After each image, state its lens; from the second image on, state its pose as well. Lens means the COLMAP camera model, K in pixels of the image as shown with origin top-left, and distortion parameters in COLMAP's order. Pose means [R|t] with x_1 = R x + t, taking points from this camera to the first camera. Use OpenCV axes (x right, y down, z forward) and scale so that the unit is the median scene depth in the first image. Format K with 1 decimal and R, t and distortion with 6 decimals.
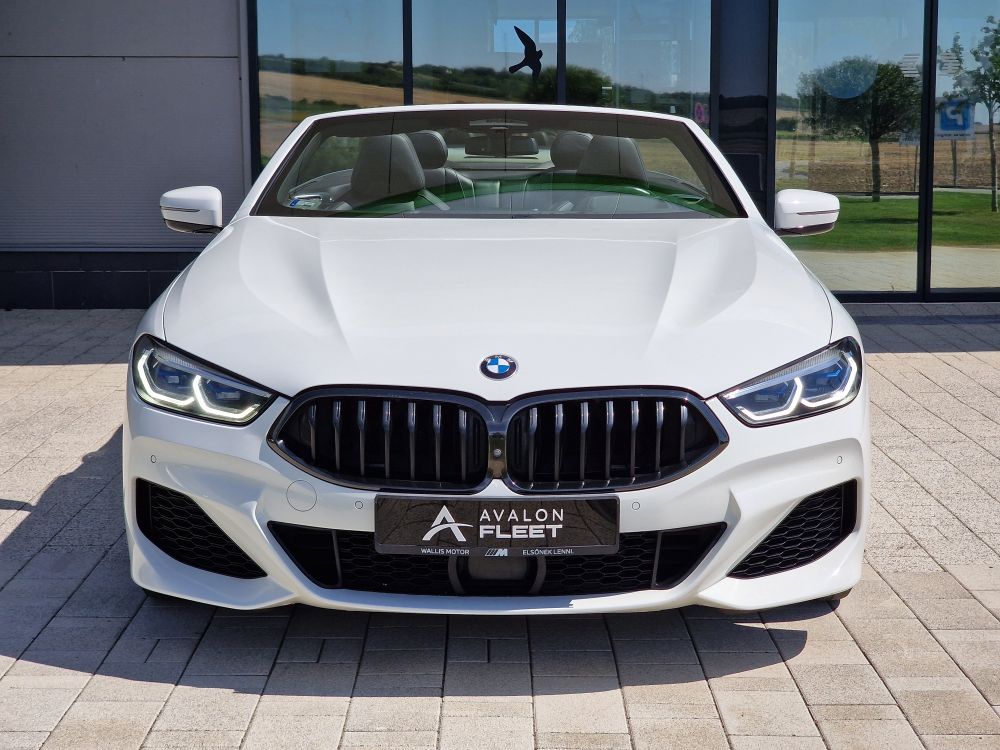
lens RADIAL K [[1909.2, 0, 500.0], [0, 1909.2, 375.0], [0, 0, 1]] dist [-0.198923, 2.469726]
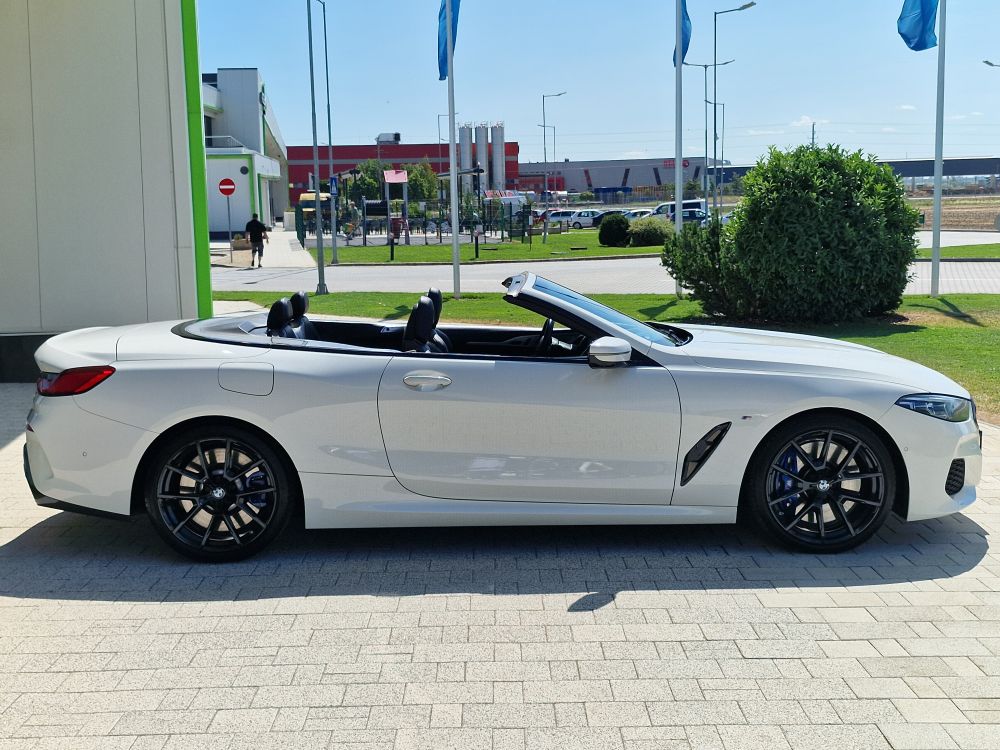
lens RADIAL K [[1259.7, 0, 500.0], [0, 1259.7, 375.0], [0, 0, 1]] dist [0.093682, -0.061381]
pose [[0.013792, -0.131001, 0.991286, -1.614903], [0.157008, 0.979366, 0.127241, -0.297204], [-0.987501, 0.153885, 0.034076, 1.500212]]
